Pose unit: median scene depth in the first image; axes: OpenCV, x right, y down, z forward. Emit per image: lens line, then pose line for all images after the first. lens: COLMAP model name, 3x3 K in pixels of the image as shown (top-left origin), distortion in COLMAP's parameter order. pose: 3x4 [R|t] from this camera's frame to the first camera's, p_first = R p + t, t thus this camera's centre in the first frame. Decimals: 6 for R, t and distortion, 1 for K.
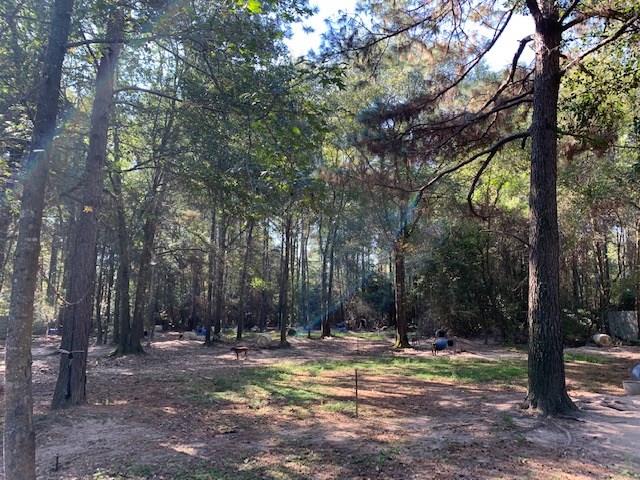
lens RADIAL K [[487.8, 0, 323.2], [0, 487.8, 241.7], [0, 0, 1]] dist [-0.001139, -0.009908]
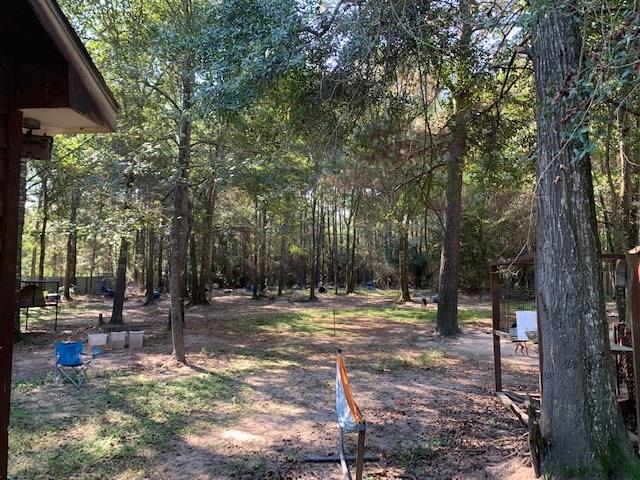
lens RADIAL K [[487.8, 0, 318.1], [0, 487.8, 239.3], [0, 0, 1]] dist [-0.001139, -0.009908]
pose [[0.994185, -0.008979, -0.107307, 0.068428], [0.017444, 0.996784, 0.078213, -0.043709], [0.106259, -0.079630, 0.991145, -0.248233]]
